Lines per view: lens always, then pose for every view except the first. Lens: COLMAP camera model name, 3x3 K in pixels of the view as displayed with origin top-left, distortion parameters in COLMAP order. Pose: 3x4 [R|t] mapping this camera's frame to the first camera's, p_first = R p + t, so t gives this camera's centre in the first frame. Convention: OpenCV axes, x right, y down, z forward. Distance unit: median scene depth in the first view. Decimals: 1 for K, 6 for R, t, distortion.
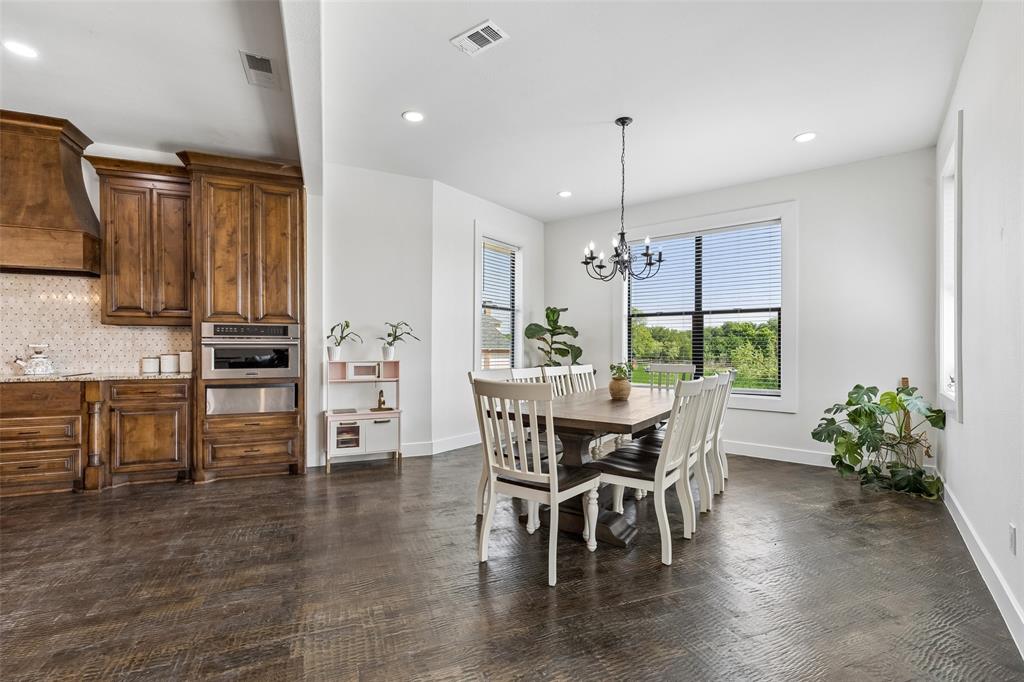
lens RADIAL K [[457.8, 0, 506.5], [0, 457.8, 346.5], [0, 0, 1]] dist [0.004846, -0.000039]
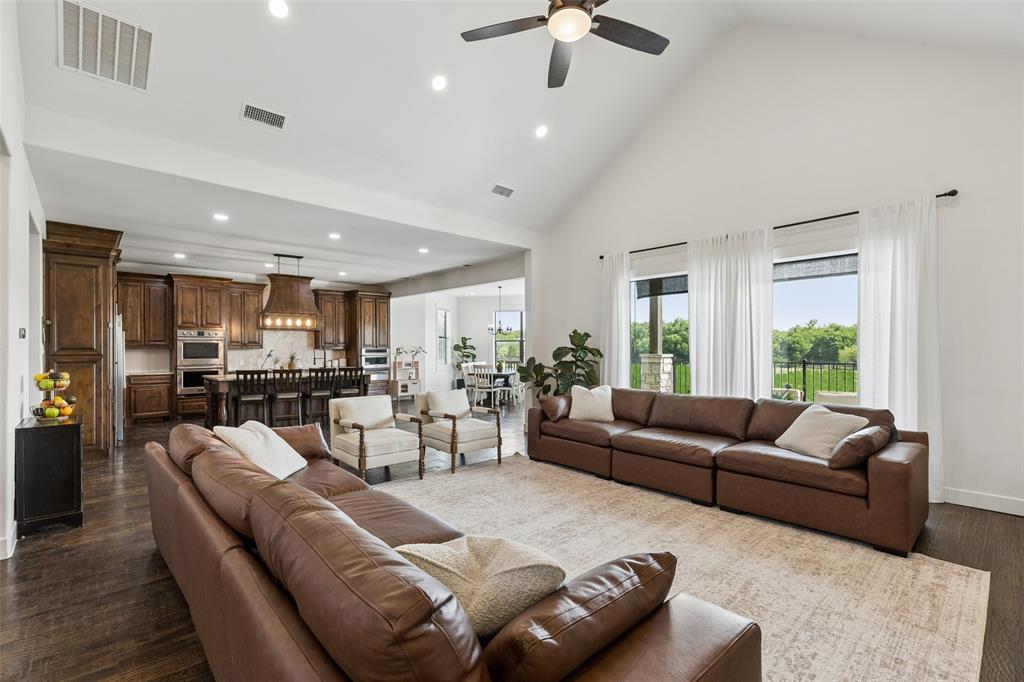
lens RADIAL K [[457.8, 0, 509.2], [0, 457.8, 343.3], [0, 0, 1]] dist [0.004846, -0.000039]
pose [[0.933627, -0.001575, 0.358242, -0.809257], [0.004046, 0.999973, -0.006150, -0.061604], [-0.358223, 0.007191, 0.933609, -1.955046]]
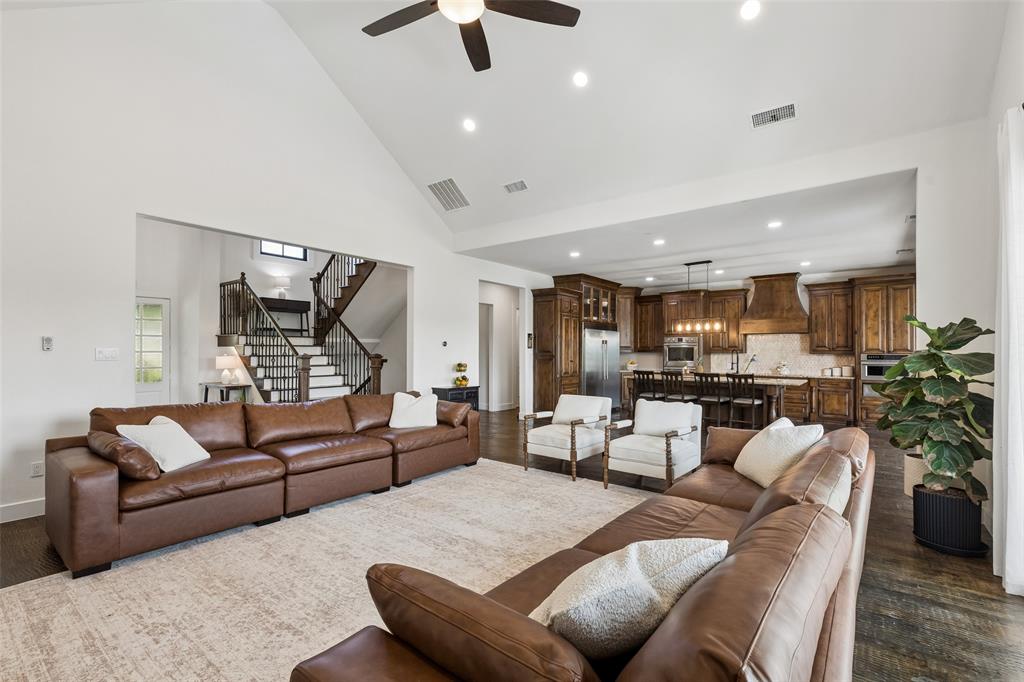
lens RADIAL K [[457.8, 0, 510.1], [0, 457.8, 347.7], [0, 0, 1]] dist [0.004846, -0.000039]
pose [[0.503433, -0.008507, -0.863993, 0.375922], [-0.001478, 0.999942, -0.010707, -0.053961], [0.864033, 0.006667, 0.503391, -1.508896]]
